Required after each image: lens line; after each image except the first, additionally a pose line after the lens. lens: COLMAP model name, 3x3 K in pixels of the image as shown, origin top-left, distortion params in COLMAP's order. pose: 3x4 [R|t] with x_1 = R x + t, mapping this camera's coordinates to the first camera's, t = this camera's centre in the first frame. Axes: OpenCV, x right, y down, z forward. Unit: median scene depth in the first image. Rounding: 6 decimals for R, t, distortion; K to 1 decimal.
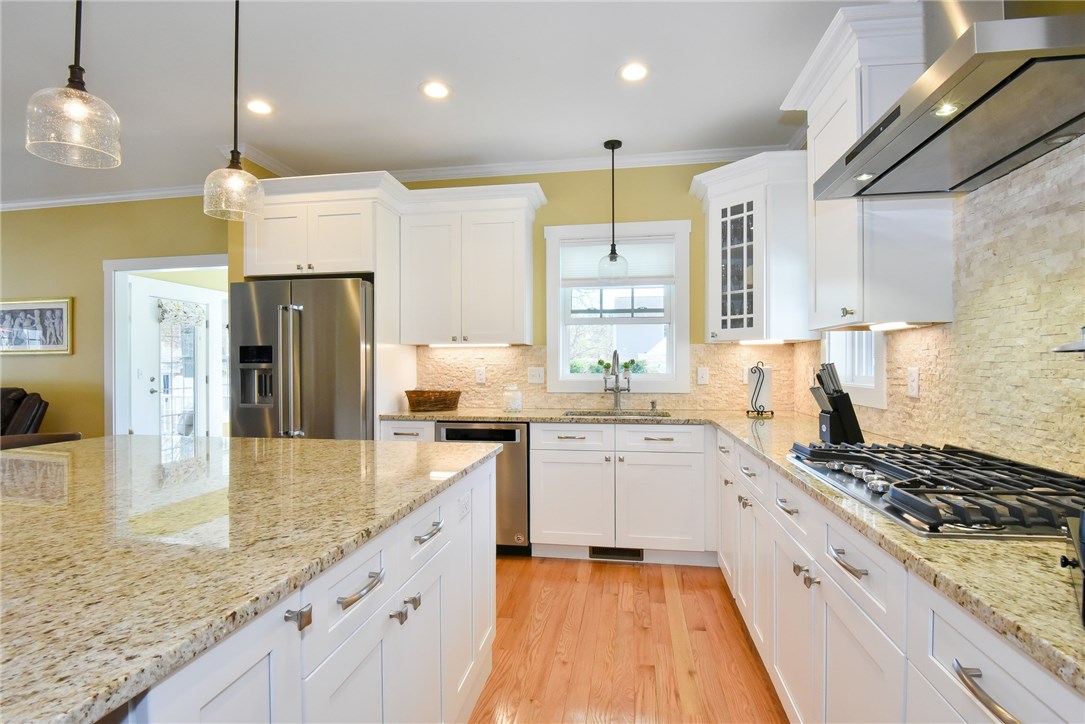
lens RADIAL K [[544.3, 0, 543.4], [0, 544.3, 368.5], [0, 0, 1]] dist [-0.002385, -0.000908]
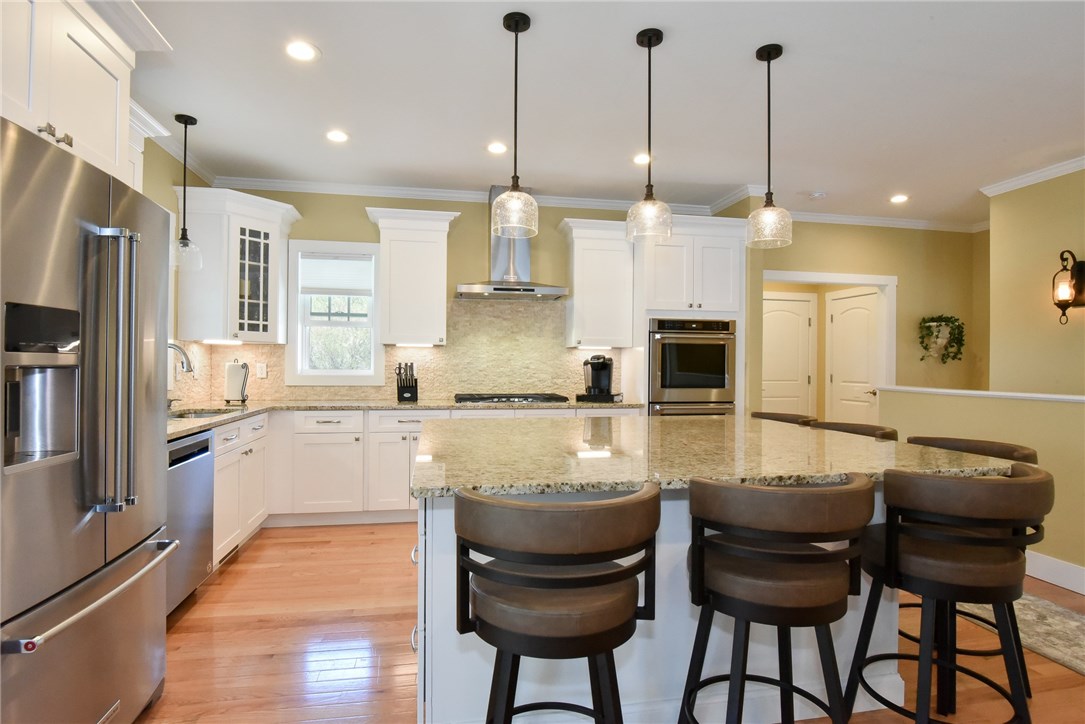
lens RADIAL K [[580.1, 0, 537.8], [0, 580.1, 363.3], [0, 0, 1]] dist [-0.007538, -0.002612]
pose [[-0.330199, -0.001210, 0.943910, -1.007350], [-0.001769, 0.999998, 0.000663, -0.004585], [-0.943910, -0.001451, -0.330201, 0.777651]]
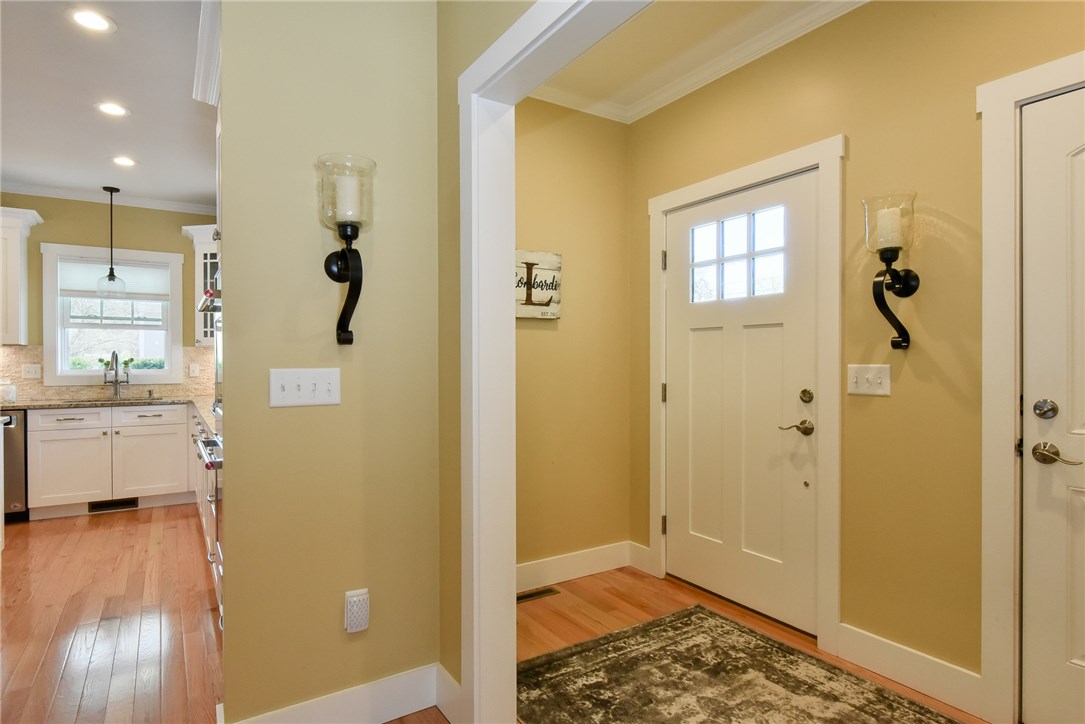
lens RADIAL K [[580.1, 0, 537.8], [0, 580.1, 363.3], [0, 0, 1]] dist [-0.007538, -0.002612]
pose [[0.746138, -0.001688, 0.665789, -0.027942], [0.004778, 0.999985, -0.002820, 0.004048], [-0.665774, 0.005285, 0.746135, -0.688923]]
